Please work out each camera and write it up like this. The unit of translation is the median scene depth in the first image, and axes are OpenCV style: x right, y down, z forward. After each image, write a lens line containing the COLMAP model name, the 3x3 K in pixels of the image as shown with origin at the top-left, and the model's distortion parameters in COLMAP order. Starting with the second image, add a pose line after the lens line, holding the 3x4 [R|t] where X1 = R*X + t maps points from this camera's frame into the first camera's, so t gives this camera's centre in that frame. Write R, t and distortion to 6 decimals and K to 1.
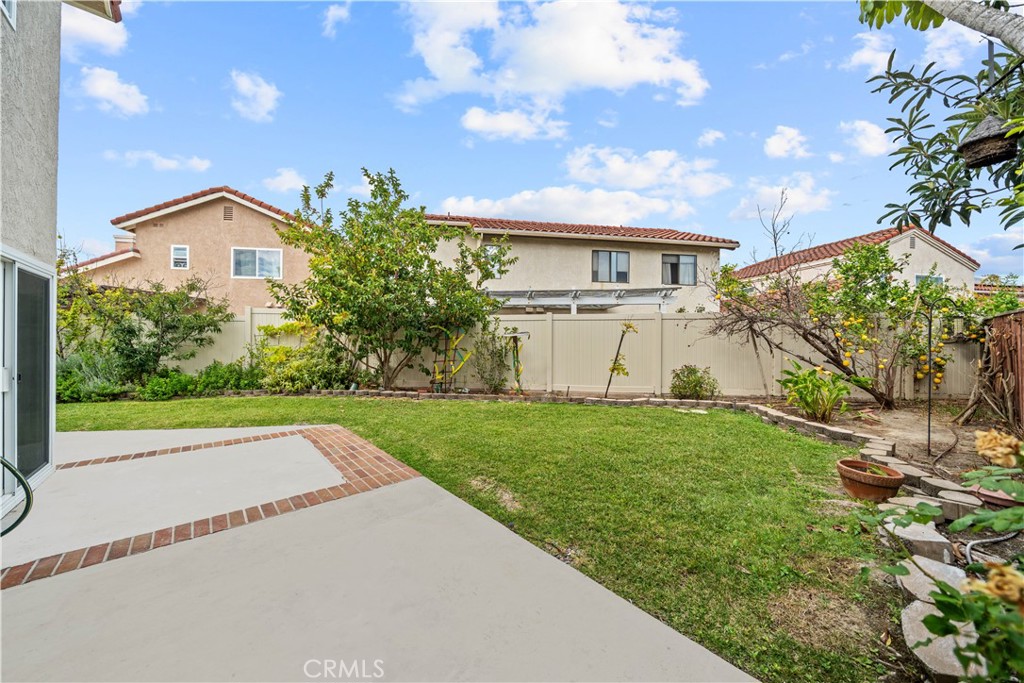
lens RADIAL K [[355.9, 0, 511.4], [0, 355.9, 339.7], [0, 0, 1]] dist [-0.001834, -0.000158]
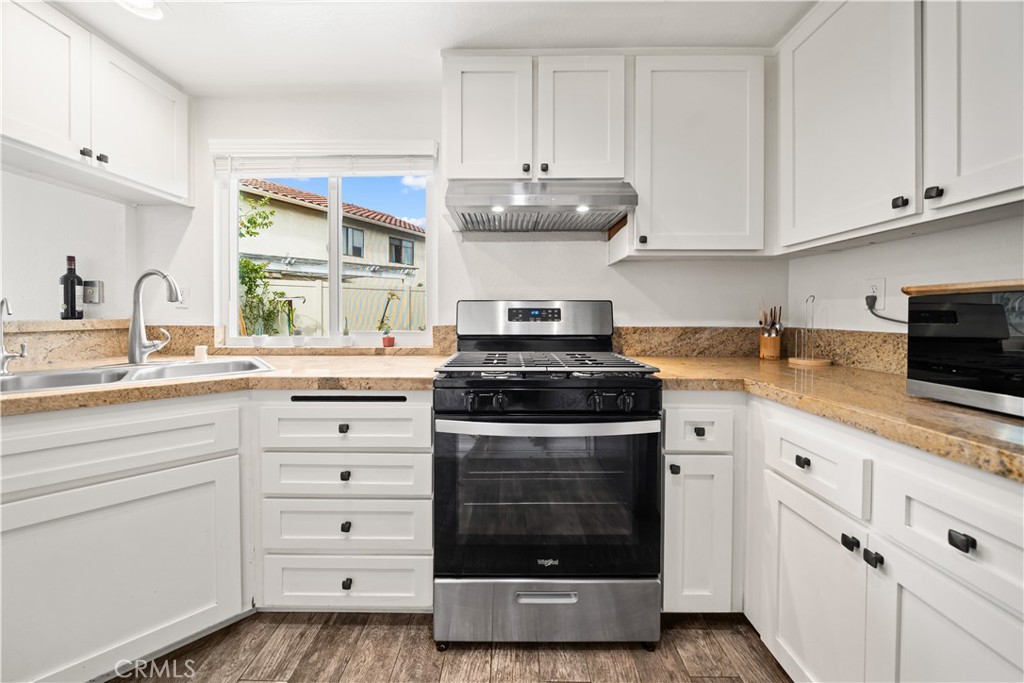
lens RADIAL K [[360.2, 0, 510.1], [0, 360.2, 317.4], [0, 0, 1]] dist [-0.001994, -0.000205]
pose [[0.670495, -0.009812, 0.741849, -0.332954], [-0.000261, 0.999909, 0.013461, 0.025493], [-0.741914, -0.009219, 0.670432, -0.199098]]
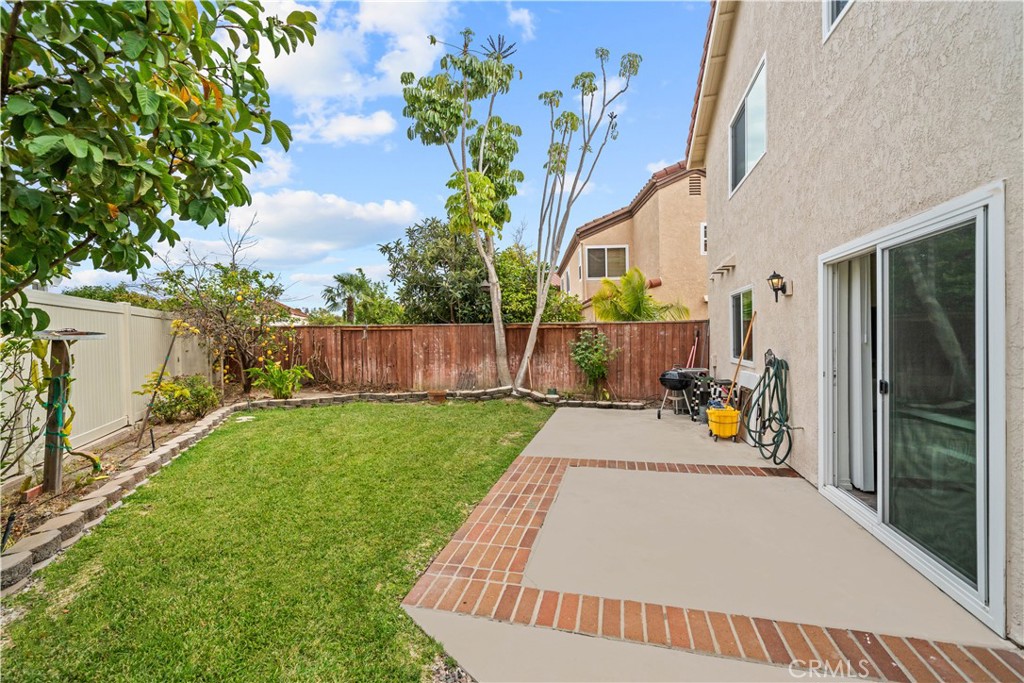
lens RADIAL K [[415.9, 0, 508.6], [0, 415.9, 341.1], [0, 0, 1]] dist [0.002335, -0.000006]
pose [[-0.558074, -0.004069, 0.829781, -0.623897], [0.012353, 0.999836, 0.013211, -0.007018], [-0.829699, 0.017623, -0.557933, 0.815154]]
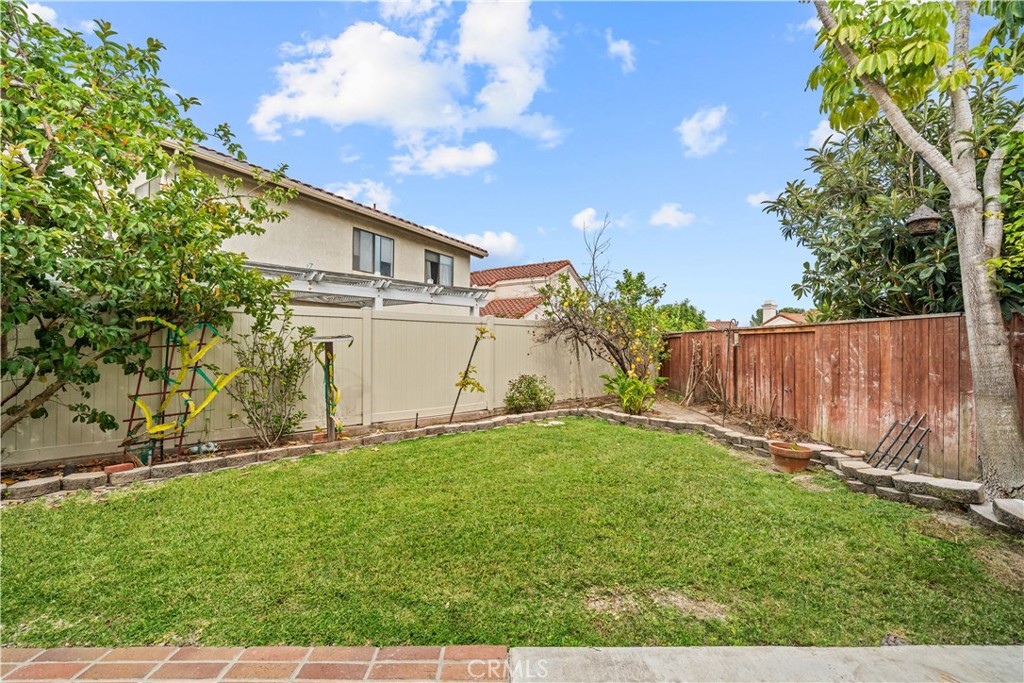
lens RADIAL K [[402.6, 0, 511.7], [0, 402.6, 345.8], [0, 0, 1]] dist [-0.000138, -0.000100]
pose [[0.654468, 0.002867, 0.756084, -0.292773], [-0.000880, 0.999995, -0.003030, -0.001420], [-0.756089, 0.001318, 0.654468, 0.302180]]
